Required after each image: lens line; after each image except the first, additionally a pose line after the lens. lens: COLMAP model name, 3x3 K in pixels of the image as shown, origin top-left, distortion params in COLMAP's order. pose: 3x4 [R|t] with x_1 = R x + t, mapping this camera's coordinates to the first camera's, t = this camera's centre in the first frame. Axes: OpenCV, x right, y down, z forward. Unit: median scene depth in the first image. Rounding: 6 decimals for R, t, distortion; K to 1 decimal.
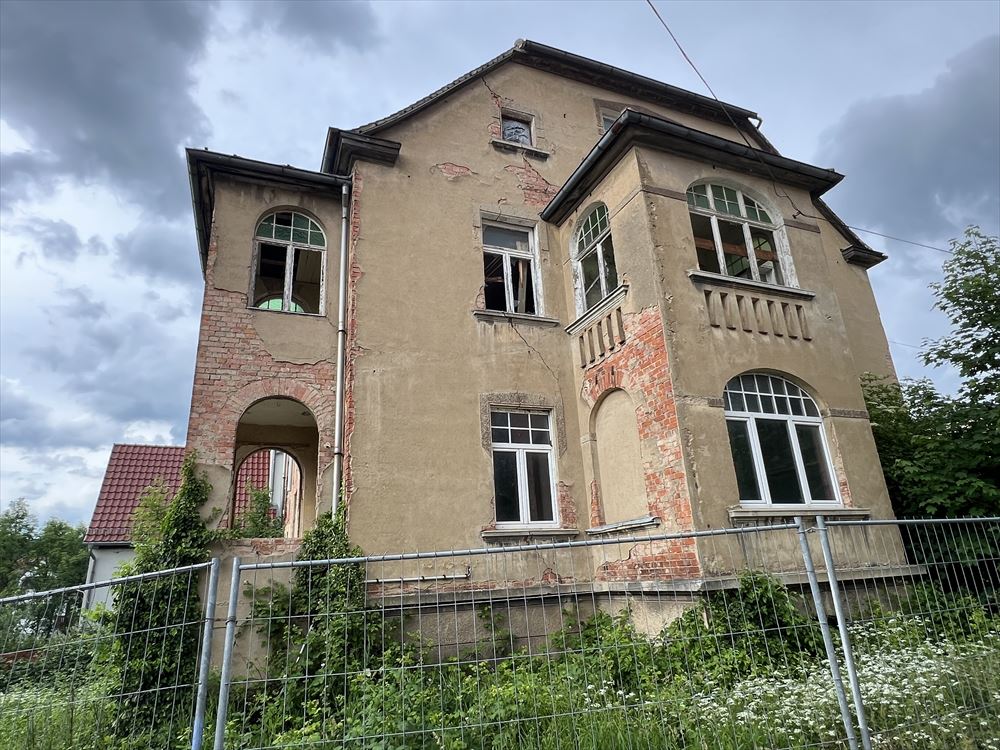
lens RADIAL K [[590.9, 0, 500.0], [0, 590.9, 375.0], [0, 0, 1]] dist [0.003749, 0.000195]
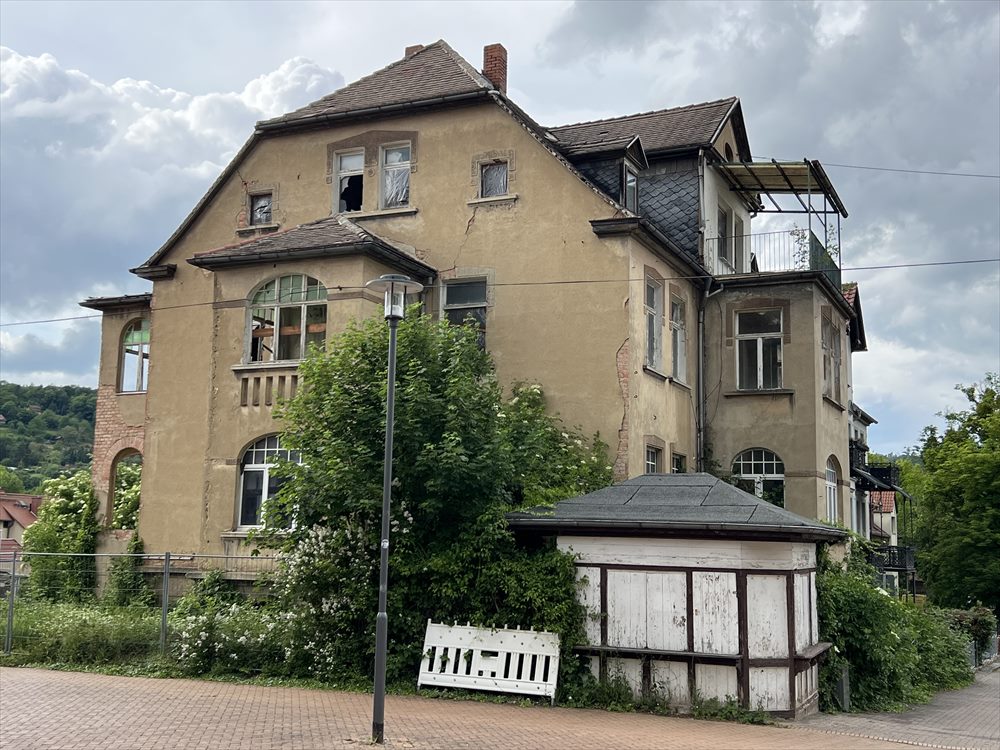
lens RADIAL K [[1132.3, 0, 500.0], [0, 1132.3, 375.0], [0, 0, 1]] dist [0.088776, -0.007775]
pose [[0.676782, -0.038762, -0.735163, 2.758181], [0.186288, 0.975130, 0.120080, -0.362496], [0.712224, -0.218220, 0.667171, -0.375495]]
